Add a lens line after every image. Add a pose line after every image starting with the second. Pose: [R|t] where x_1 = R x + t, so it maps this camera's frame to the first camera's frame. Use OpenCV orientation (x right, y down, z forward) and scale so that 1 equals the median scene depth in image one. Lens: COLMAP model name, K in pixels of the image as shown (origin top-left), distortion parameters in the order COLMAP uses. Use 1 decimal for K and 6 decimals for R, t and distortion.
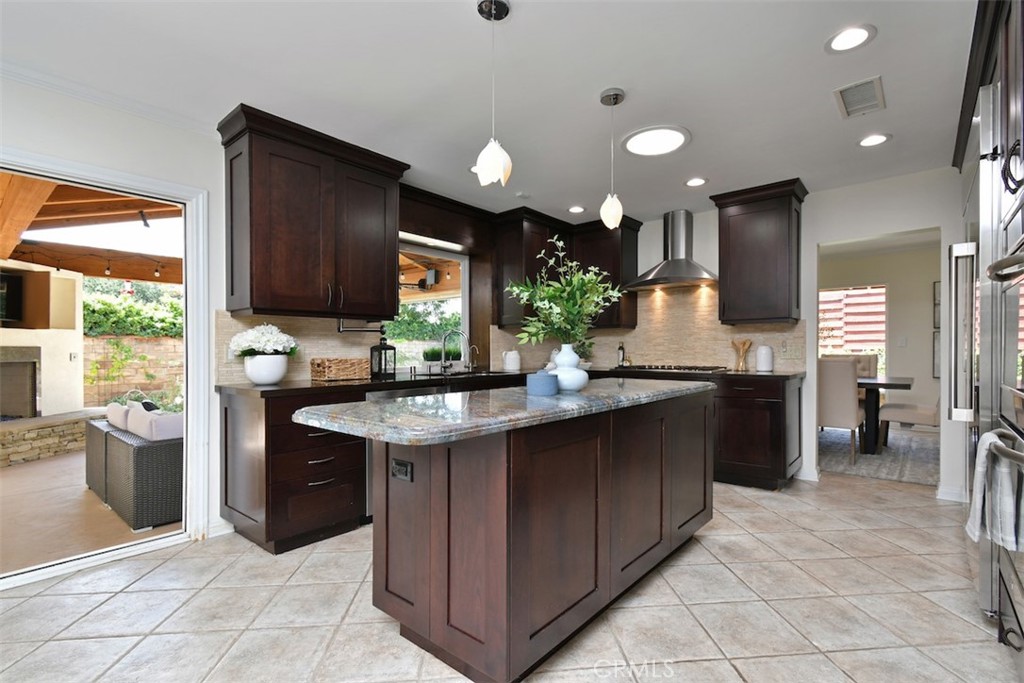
lens RADIAL K [[457.1, 0, 506.7], [0, 457.1, 351.1], [0, 0, 1]] dist [0.001181, 0.000229]
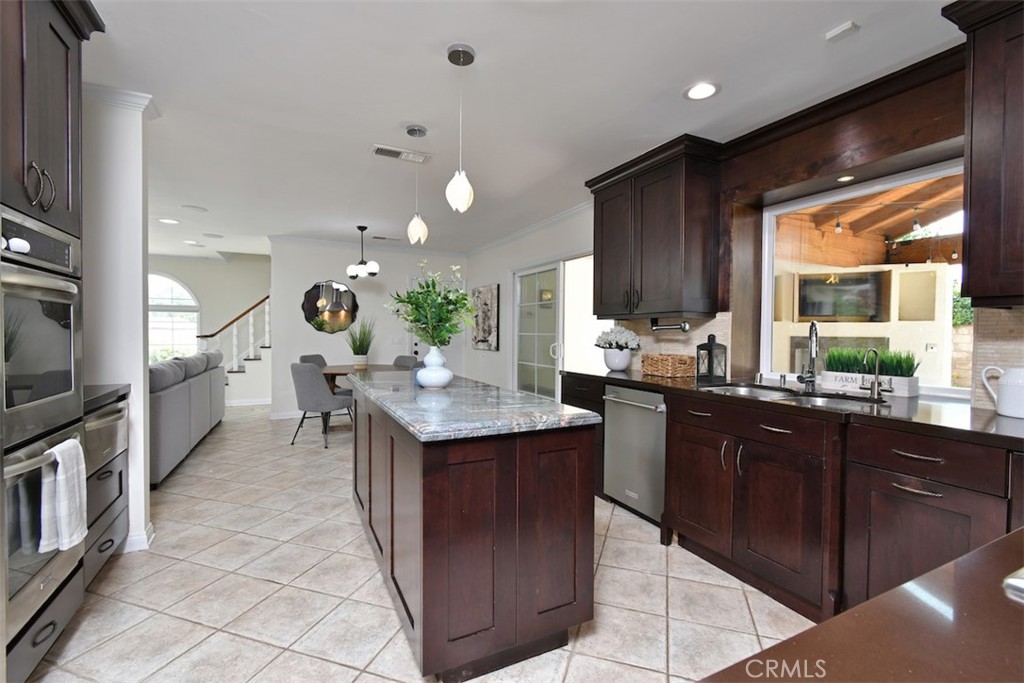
lens RADIAL K [[457.1, 0, 507.0], [0, 457.1, 343.9], [0, 0, 1]] dist [0.001181, 0.000229]
pose [[-0.378456, 0.014690, -0.925503, 1.294151], [0.007590, 0.999890, 0.012767, -0.048018], [0.925588, -0.002193, -0.378526, 1.853223]]
